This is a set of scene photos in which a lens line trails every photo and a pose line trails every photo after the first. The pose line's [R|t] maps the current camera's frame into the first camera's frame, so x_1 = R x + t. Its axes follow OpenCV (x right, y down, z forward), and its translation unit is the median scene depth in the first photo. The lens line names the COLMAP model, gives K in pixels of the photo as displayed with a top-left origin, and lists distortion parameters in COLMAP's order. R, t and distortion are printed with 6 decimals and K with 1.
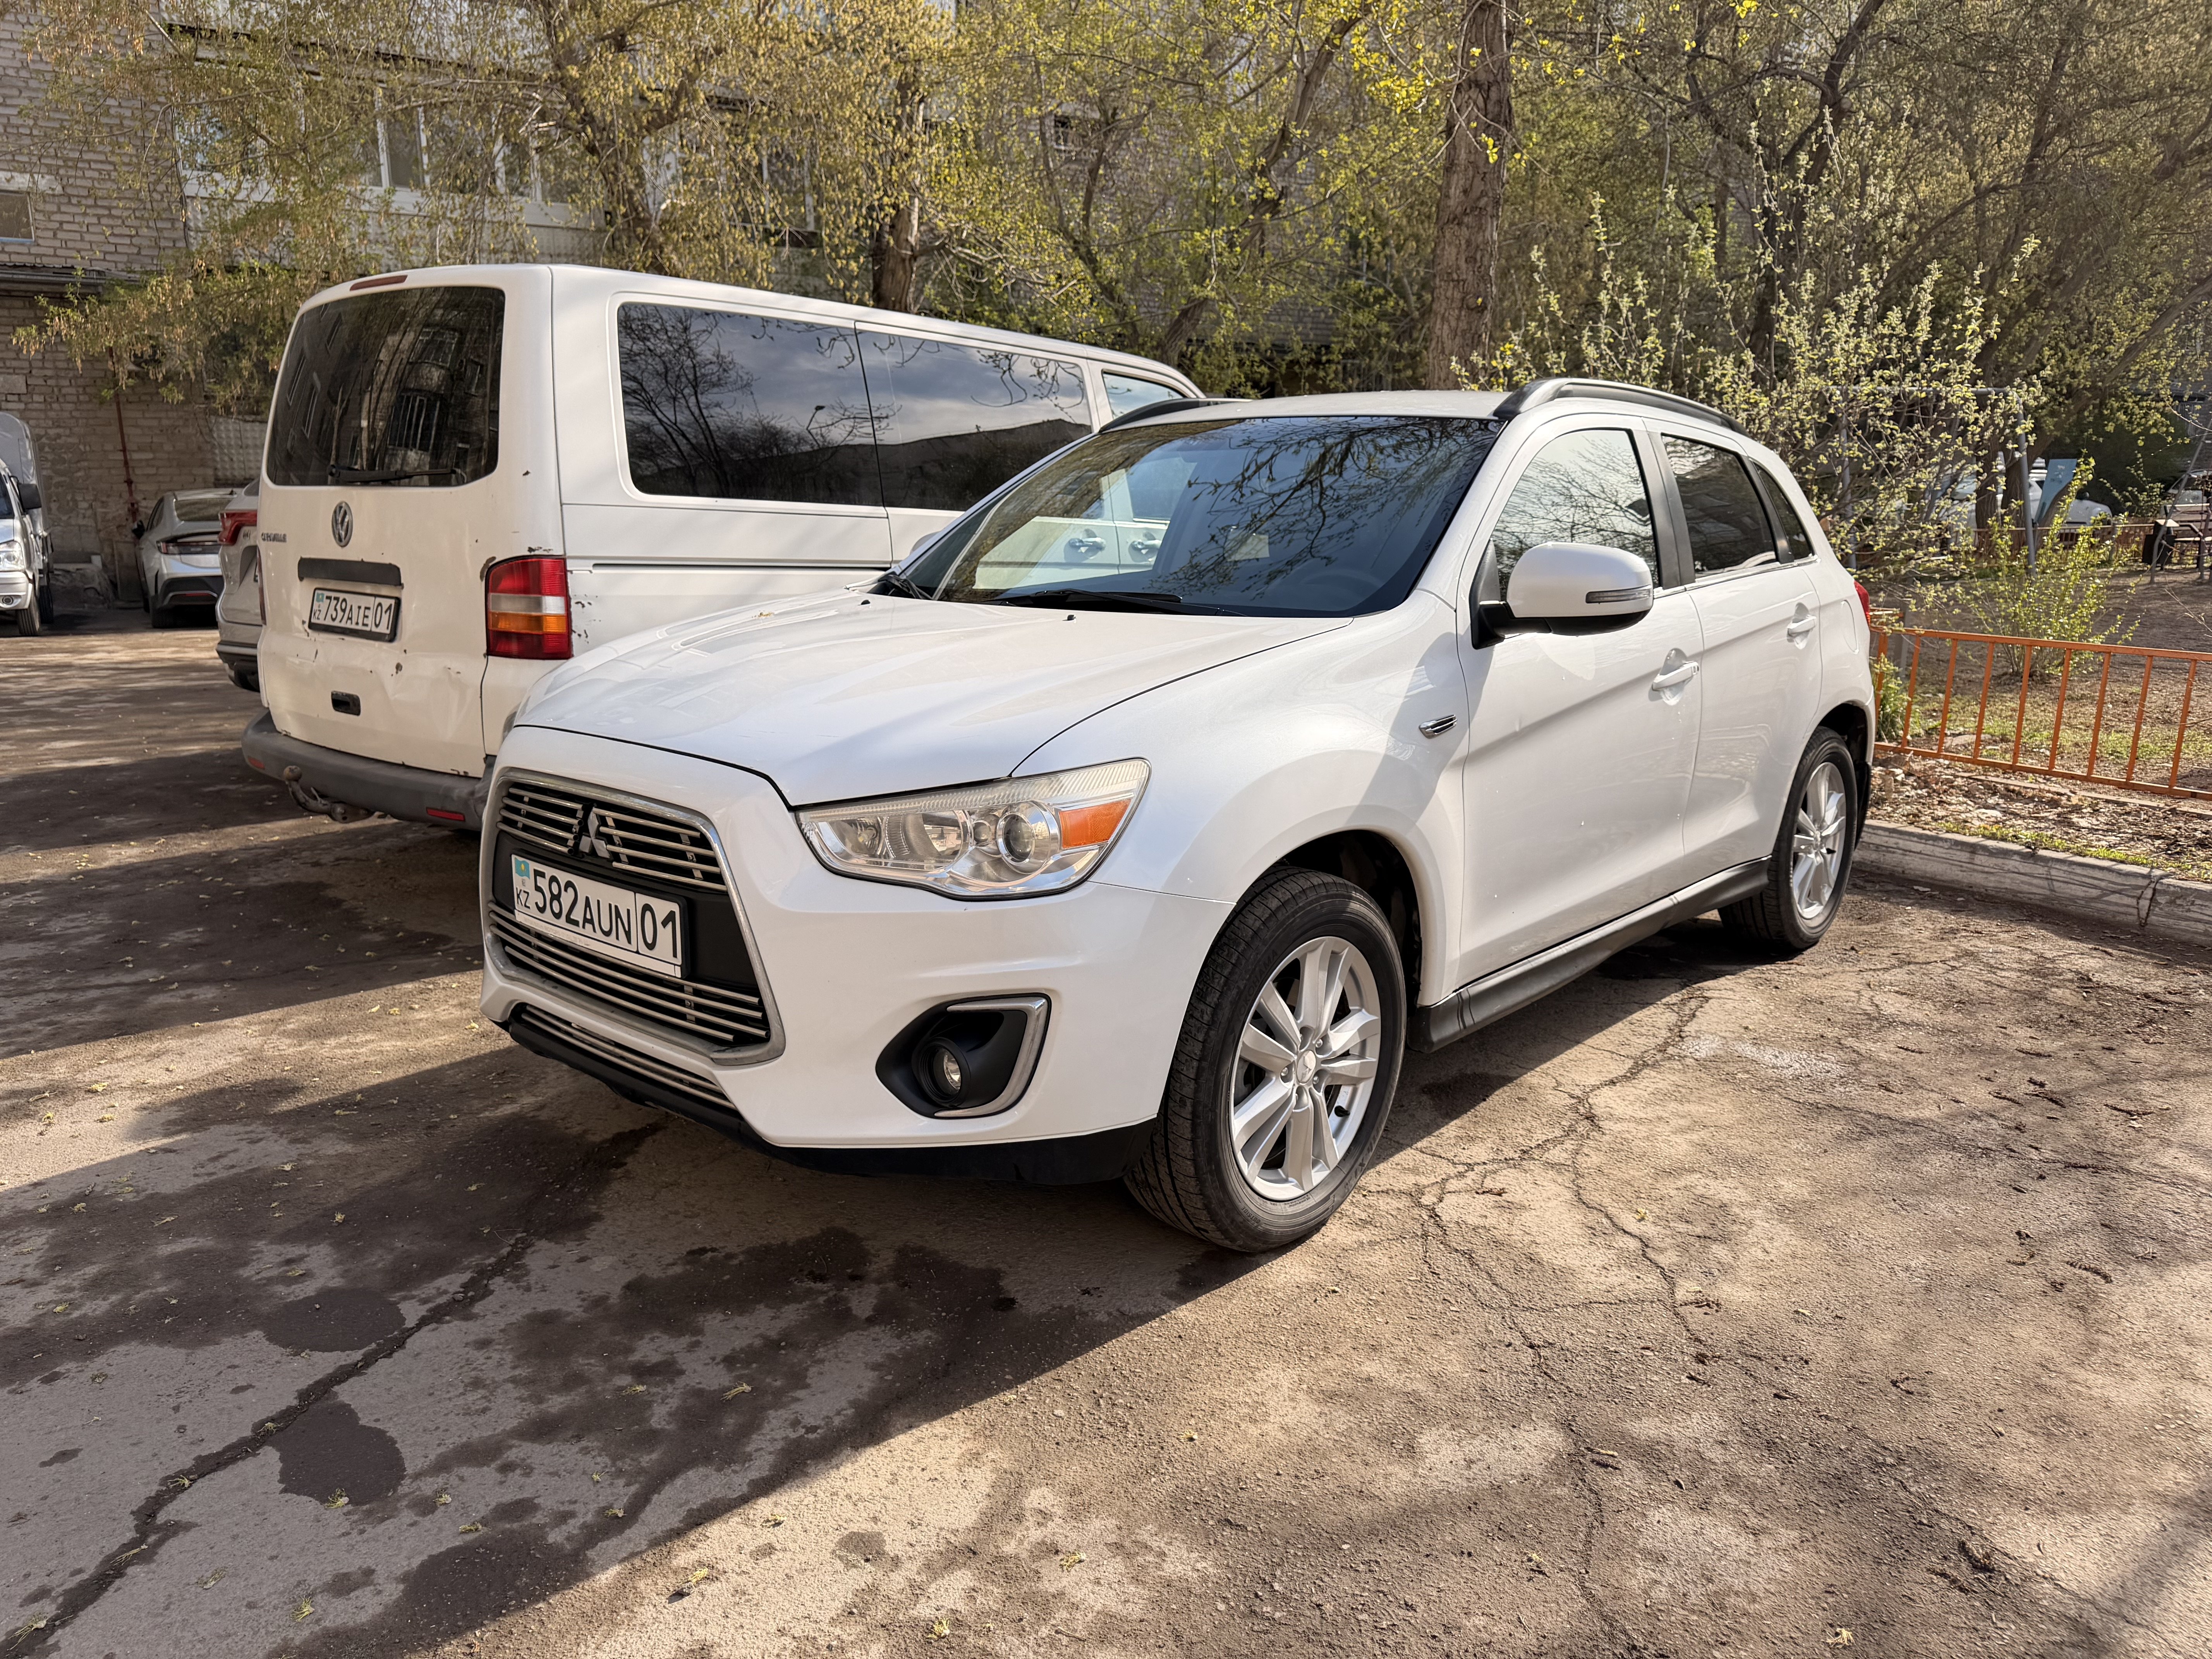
lens RADIAL K [[1537.2, 0, 1105.8], [0, 1537.2, 819.5], [0, 0, 1]] dist [0.021175, -0.000766]
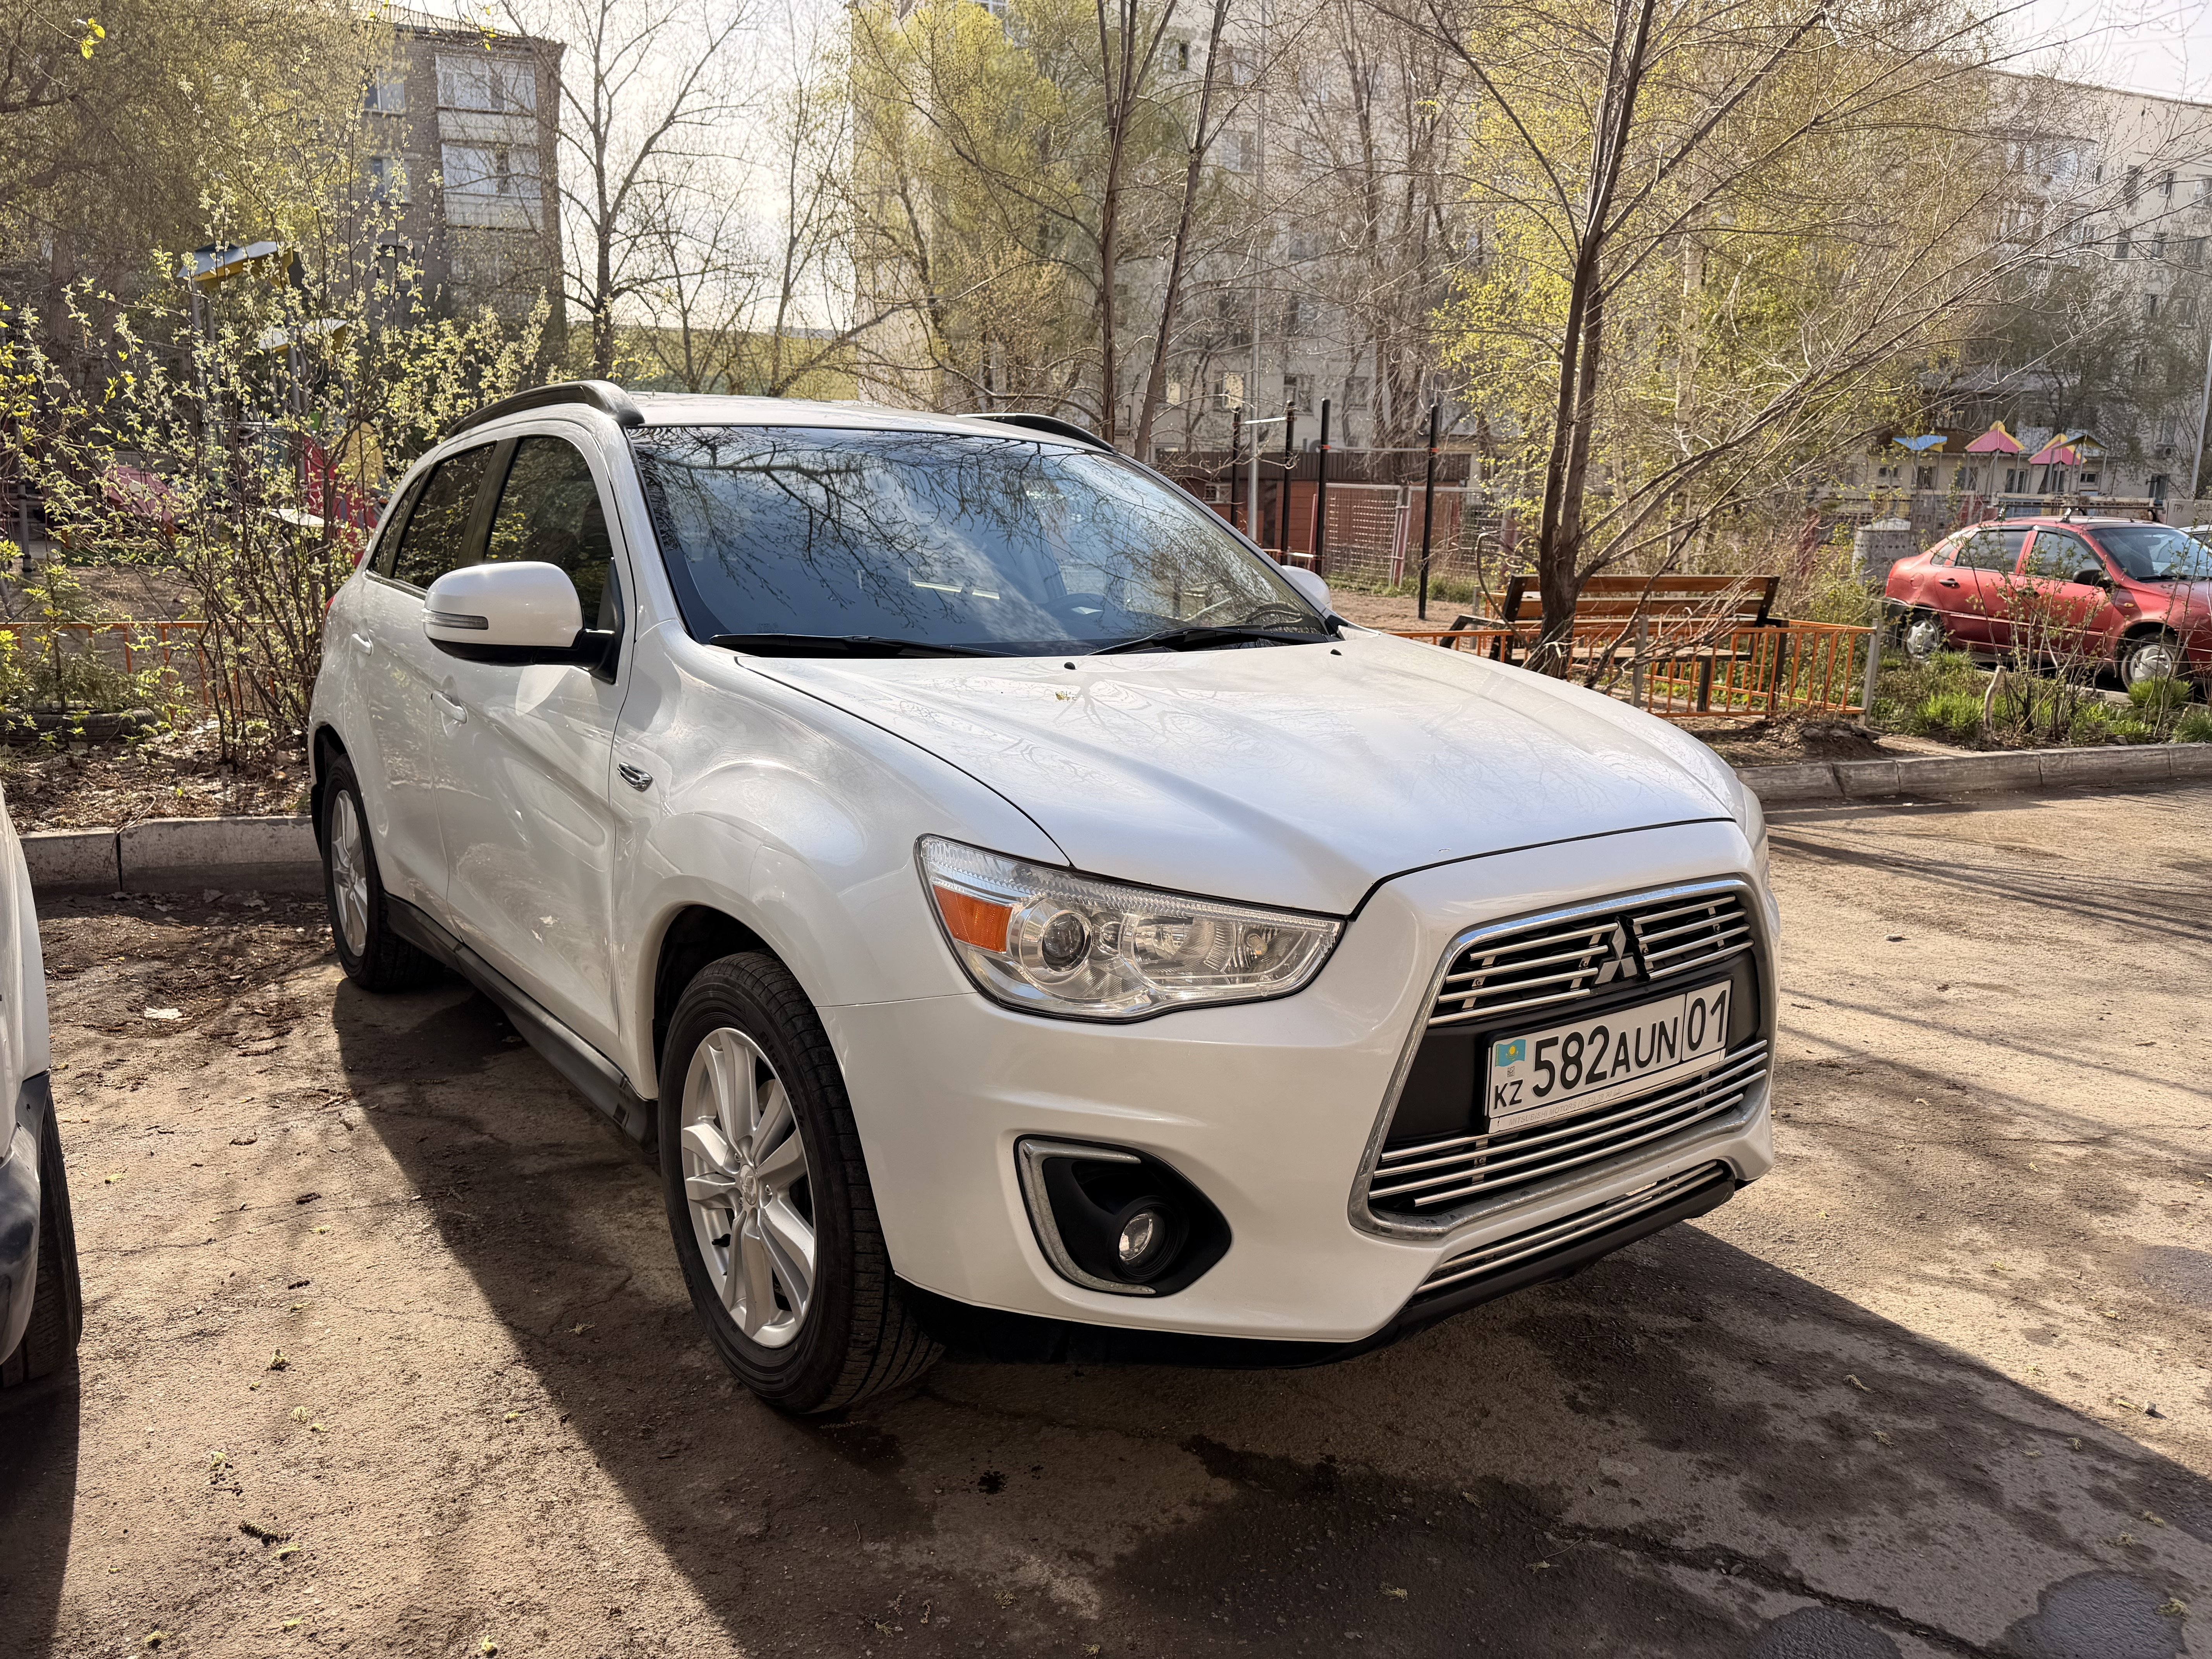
lens RADIAL K [[1537.2, 0, 1107.6], [0, 1537.2, 845.6], [0, 0, 1]] dist [0.021175, -0.000766]
pose [[0.194869, -0.184976, 0.963229, -1.150419], [0.171247, 0.973388, 0.152282, -0.214391], [-0.965764, 0.135275, 0.221359, 1.073138]]
